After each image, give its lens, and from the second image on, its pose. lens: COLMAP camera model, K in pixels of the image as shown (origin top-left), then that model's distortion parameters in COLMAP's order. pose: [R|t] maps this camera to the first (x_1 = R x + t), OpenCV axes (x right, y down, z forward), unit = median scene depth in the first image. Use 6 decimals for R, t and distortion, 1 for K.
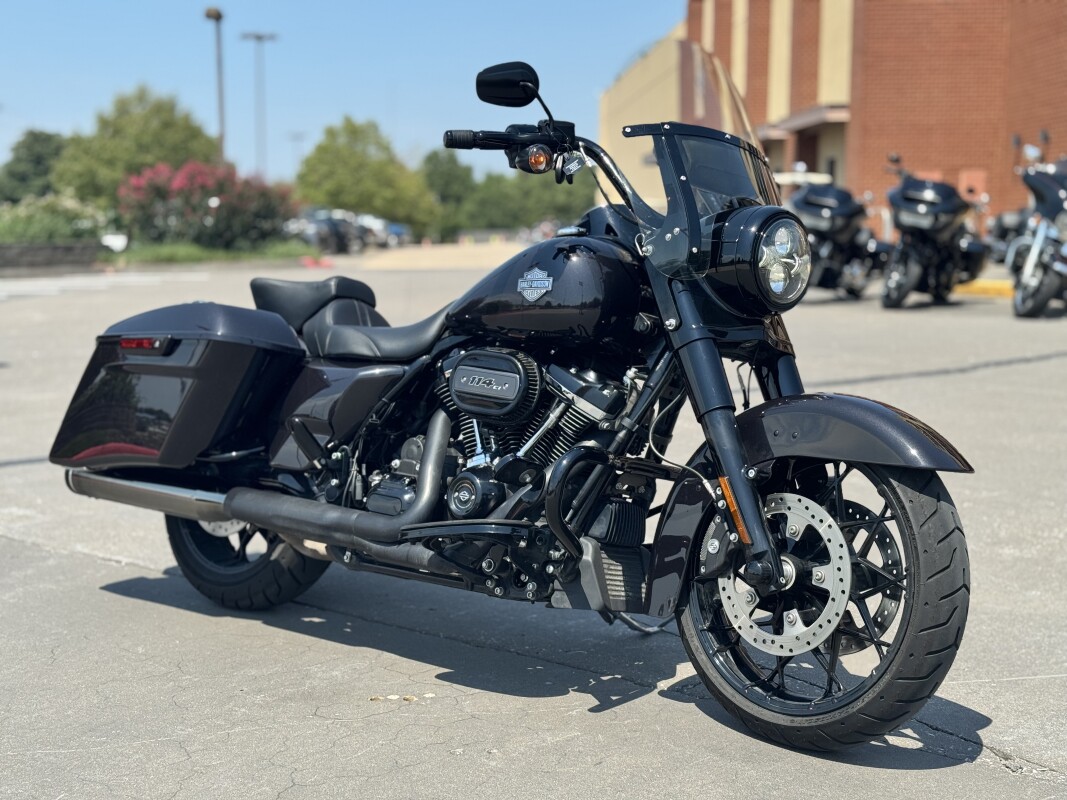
lens RADIAL K [[1452.7, 0, 533.5], [0, 1452.7, 400.0], [0, 0, 1]] dist [0.221585, -0.846326]
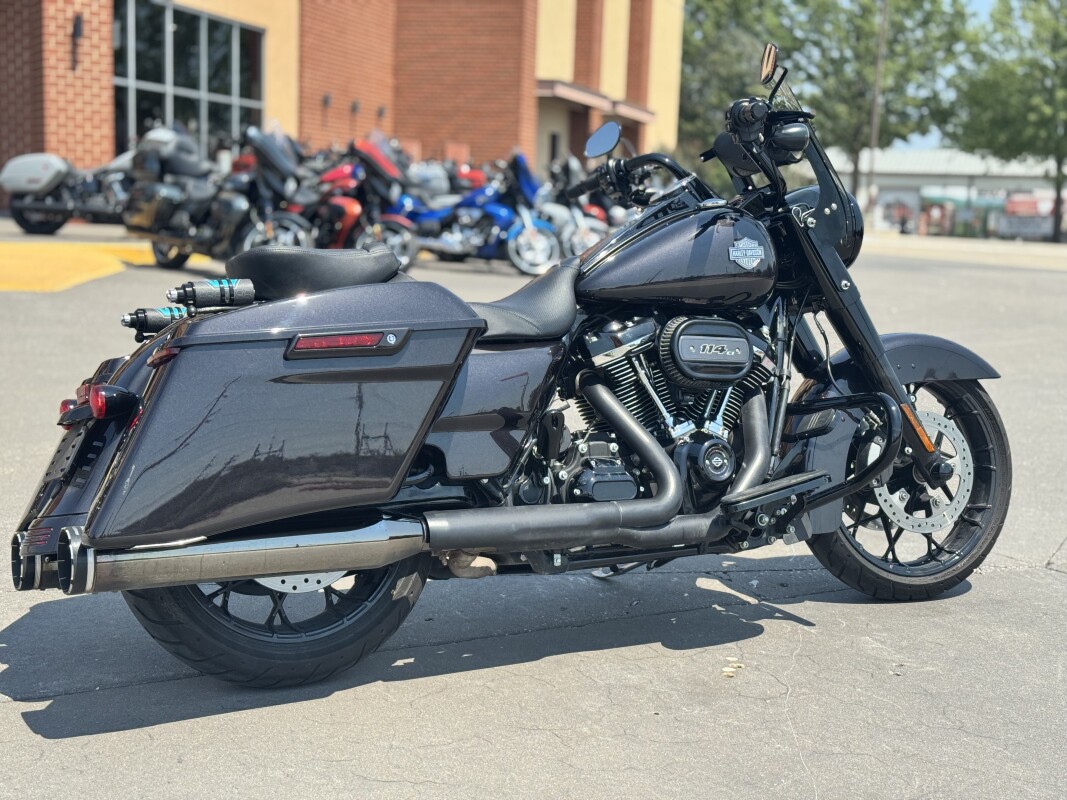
lens RADIAL K [[1452.7, 0, 533.5], [0, 1452.7, 400.0], [0, 0, 1]] dist [0.221585, -0.846326]
pose [[0.352995, -0.108359, 0.929329, -1.047390], [0.066470, 0.993665, 0.090613, -0.079295], [-0.933261, 0.029786, 0.357961, 0.756347]]
